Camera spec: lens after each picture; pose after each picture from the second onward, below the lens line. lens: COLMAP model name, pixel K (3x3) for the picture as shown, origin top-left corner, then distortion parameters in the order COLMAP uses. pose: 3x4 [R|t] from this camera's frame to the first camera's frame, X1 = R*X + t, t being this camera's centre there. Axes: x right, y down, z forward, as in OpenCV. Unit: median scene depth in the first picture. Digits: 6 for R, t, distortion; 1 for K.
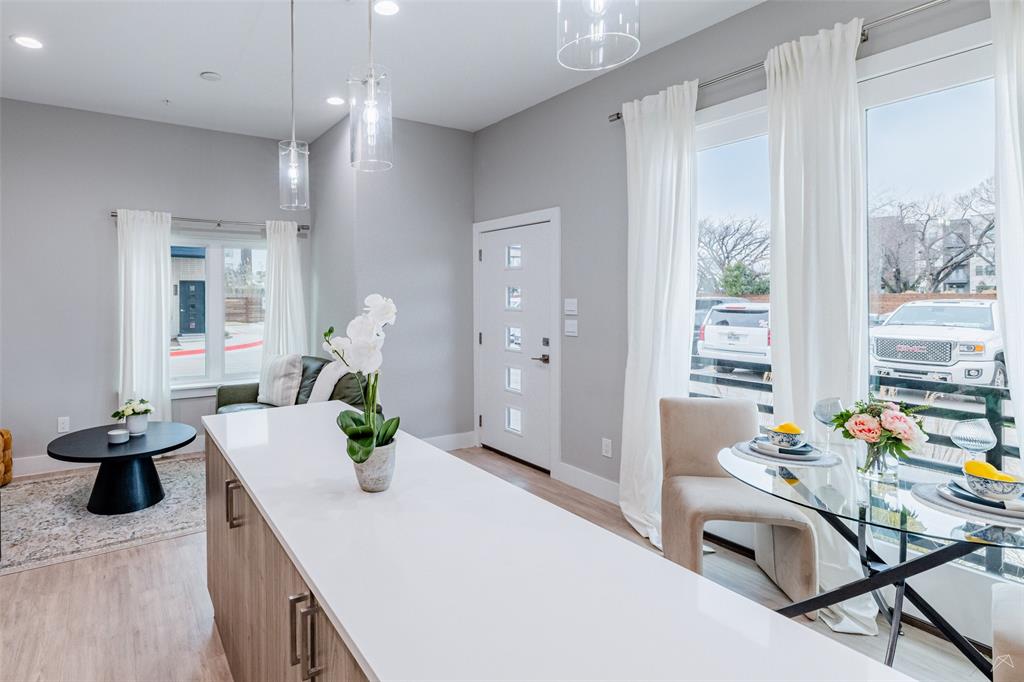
lens RADIAL K [[503.4, 0, 488.6], [0, 503.4, 315.5], [0, 0, 1]] dist [-0.000663, -0.000070]
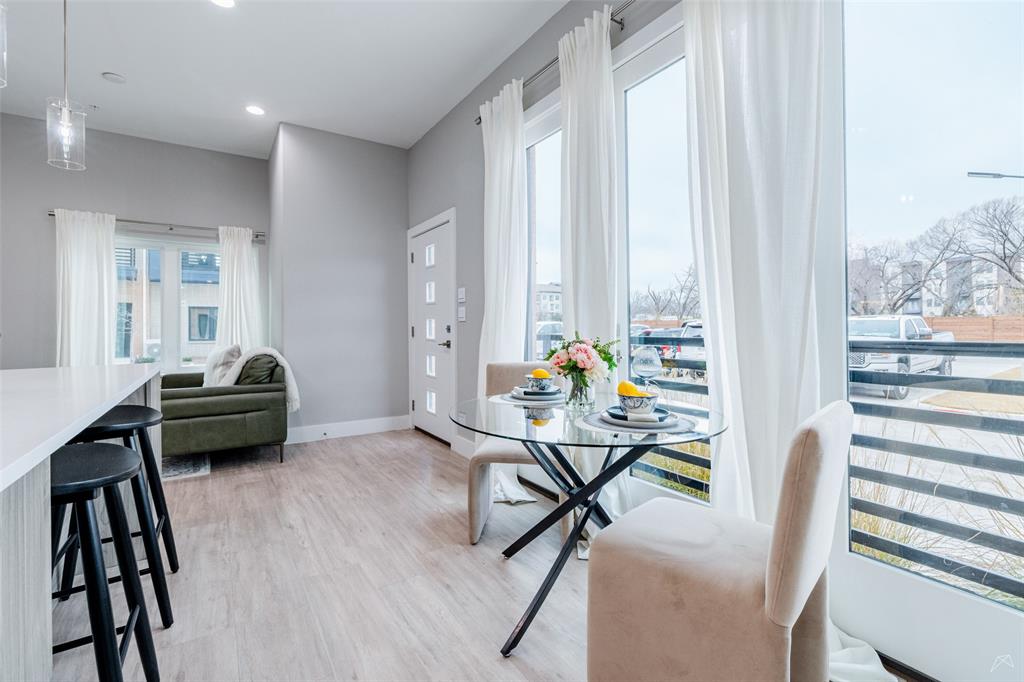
lens RADIAL K [[434.5, 0, 518.4], [0, 434.5, 326.9], [0, 0, 1]] dist [0.000163, 0.000531]
pose [[0.998098, -0.003163, 0.061570, 0.211088], [0.003492, 0.999980, -0.005242, 0.053877], [-0.061553, 0.005447, 0.998089, 0.023189]]
